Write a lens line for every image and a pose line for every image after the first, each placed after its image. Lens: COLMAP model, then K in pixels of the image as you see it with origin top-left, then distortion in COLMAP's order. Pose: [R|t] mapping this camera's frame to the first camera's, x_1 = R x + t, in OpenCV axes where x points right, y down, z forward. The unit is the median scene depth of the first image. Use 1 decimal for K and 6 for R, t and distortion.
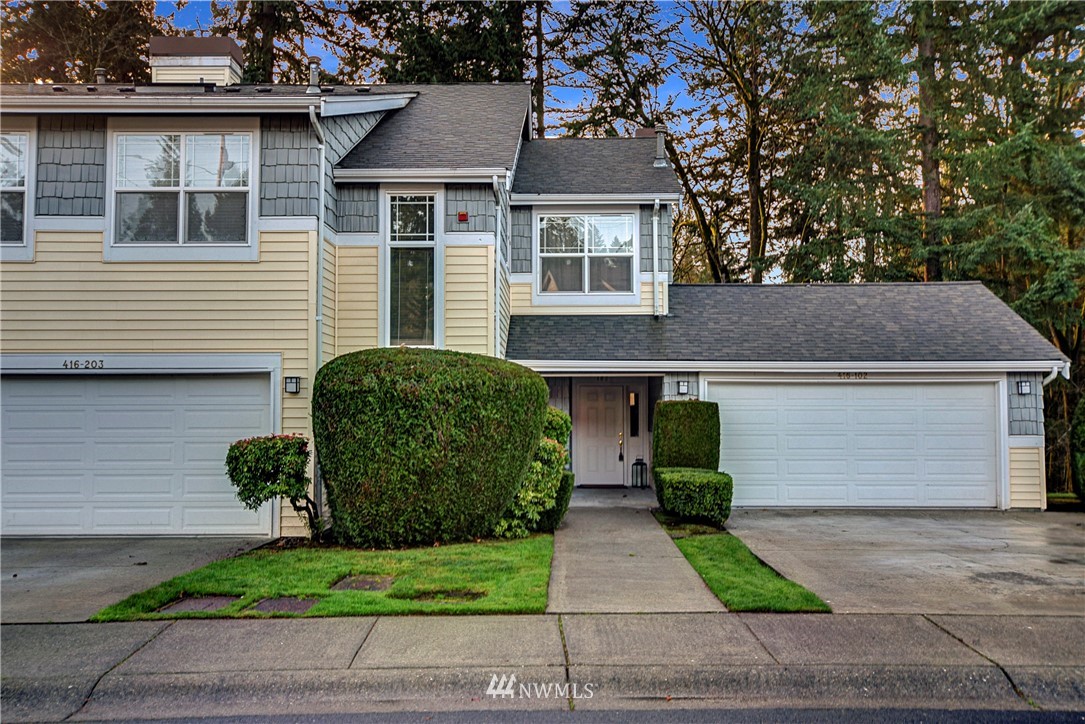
lens RADIAL K [[872.2, 0, 687.2], [0, 872.2, 366.4], [0, 0, 1]] dist [0.013157, 0.013478]
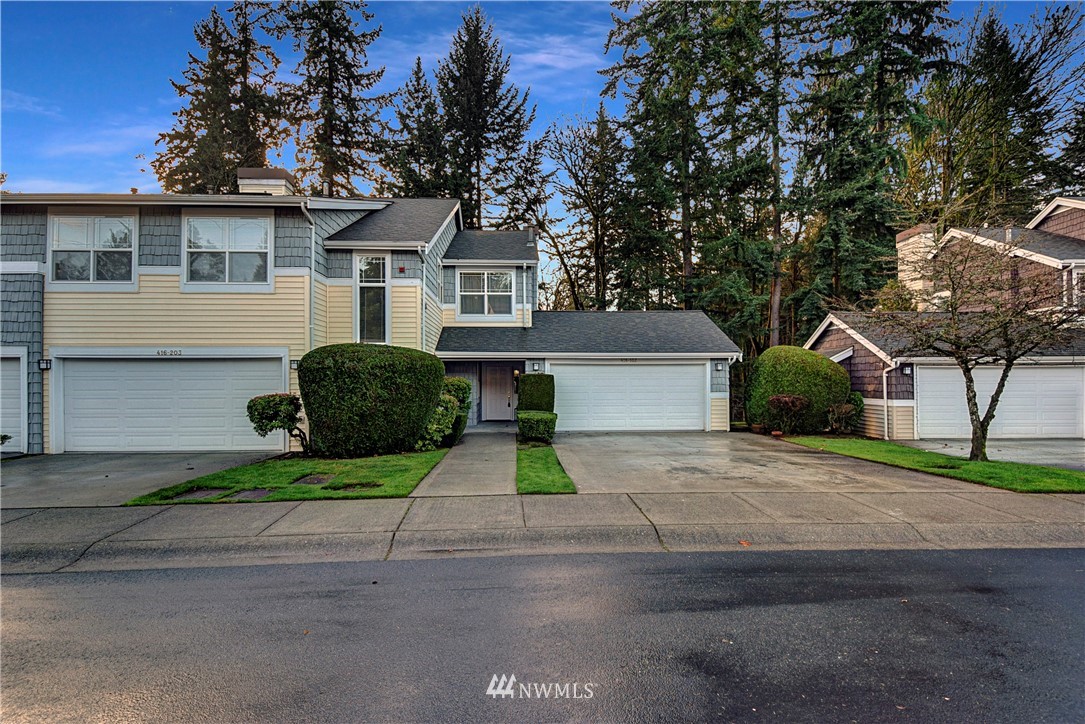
lens RADIAL K [[457.5, 0, 596.4], [0, 457.5, 374.4], [0, 0, 1]] dist [-0.001641, -0.000471]
pose [[0.997865, -0.001757, 0.065291, 0.067564], [-0.000751, 0.999263, 0.038372, 0.003985], [-0.065311, -0.038339, 0.997128, 0.043398]]
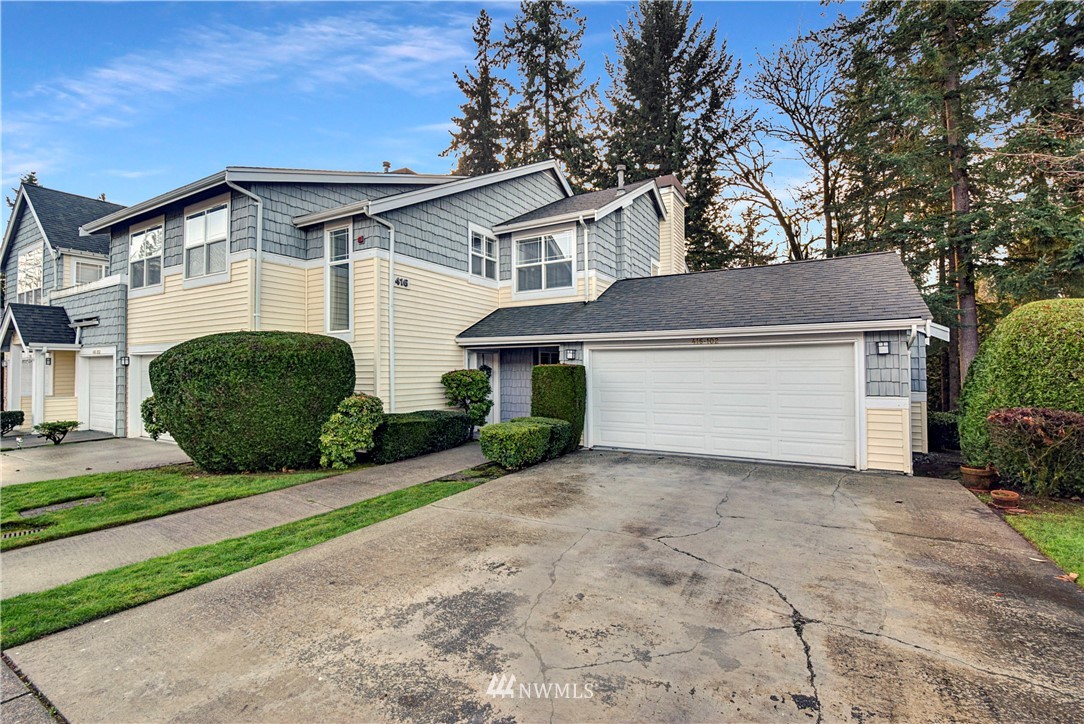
lens RADIAL K [[483.5, 0, 546.4], [0, 483.5, 356.3], [0, 0, 1]] dist [0.018834, -0.021787]
pose [[0.882310, -0.016931, -0.470364, 0.352771], [0.030348, 0.999320, 0.020955, 0.012629], [0.469689, -0.032764, 0.882224, 0.393399]]
